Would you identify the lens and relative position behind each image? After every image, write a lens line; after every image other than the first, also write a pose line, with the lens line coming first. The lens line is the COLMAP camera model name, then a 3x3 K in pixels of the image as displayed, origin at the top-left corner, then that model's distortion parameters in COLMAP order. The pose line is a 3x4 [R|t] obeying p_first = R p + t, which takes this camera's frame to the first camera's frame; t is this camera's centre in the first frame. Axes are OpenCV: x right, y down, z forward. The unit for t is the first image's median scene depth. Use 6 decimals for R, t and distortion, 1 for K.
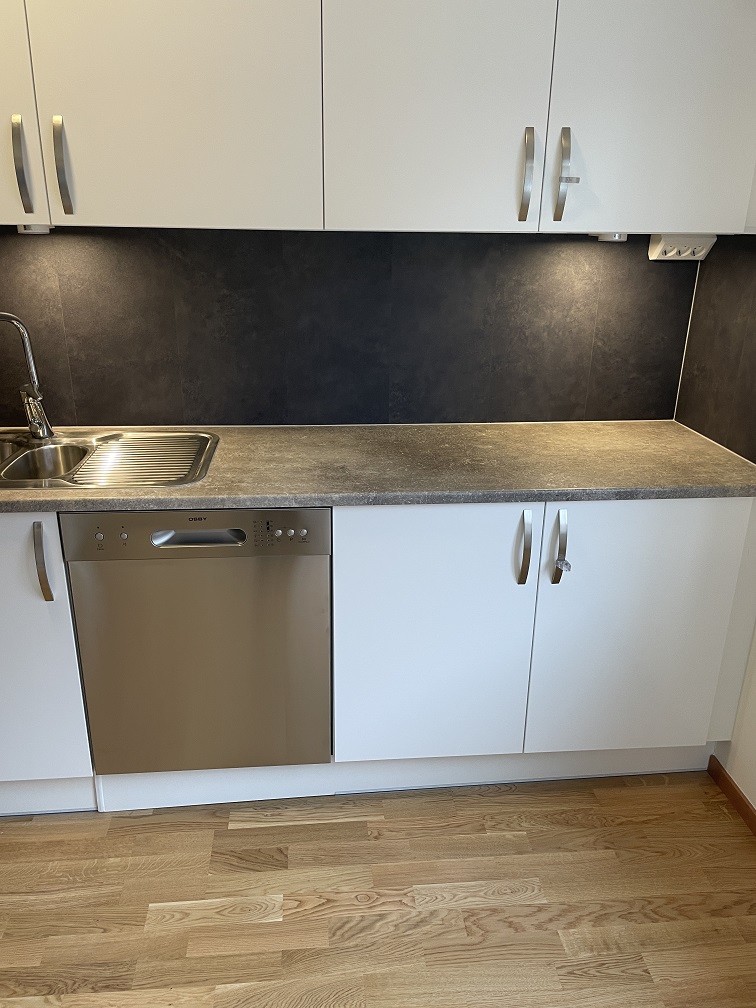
lens RADIAL K [[759.8, 0, 378.0], [0, 759.8, 504.0], [0, 0, 1]] dist [0.101564, -0.131170]
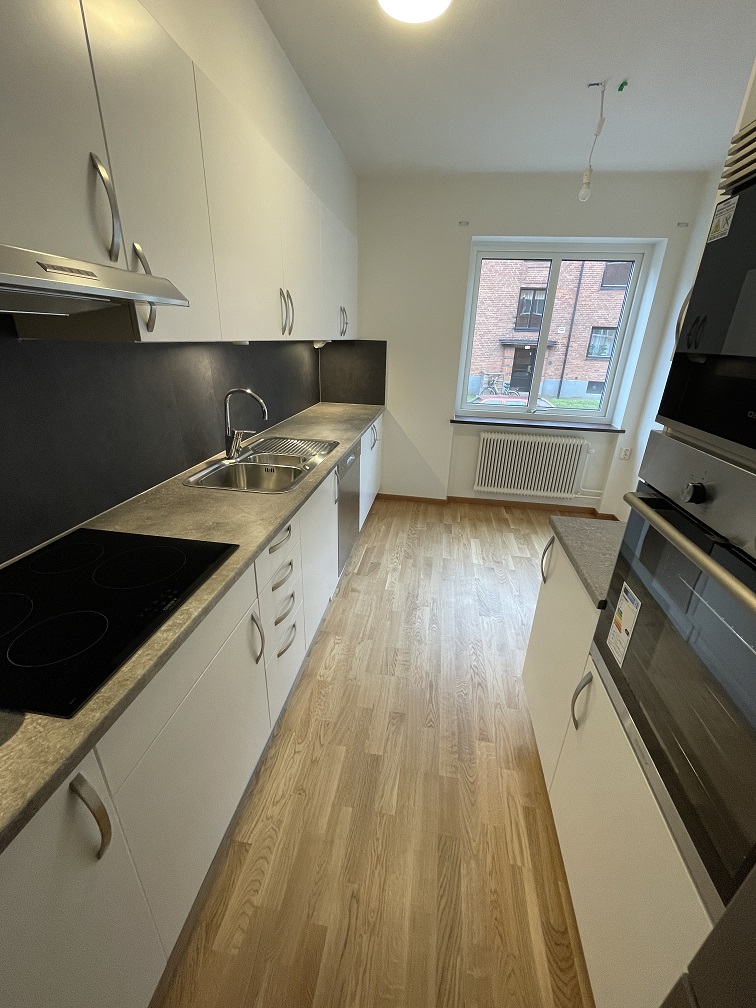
lens RADIAL K [[406.5, 0, 378.0], [0, 406.5, 504.0], [0, 0, 1]] dist [-0.000582, -0.000040]
pose [[0.242087, -0.374087, 0.895239, -1.254927], [0.310842, 0.903955, 0.293672, -0.165016], [-0.919114, 0.207184, 0.335118, 0.392555]]
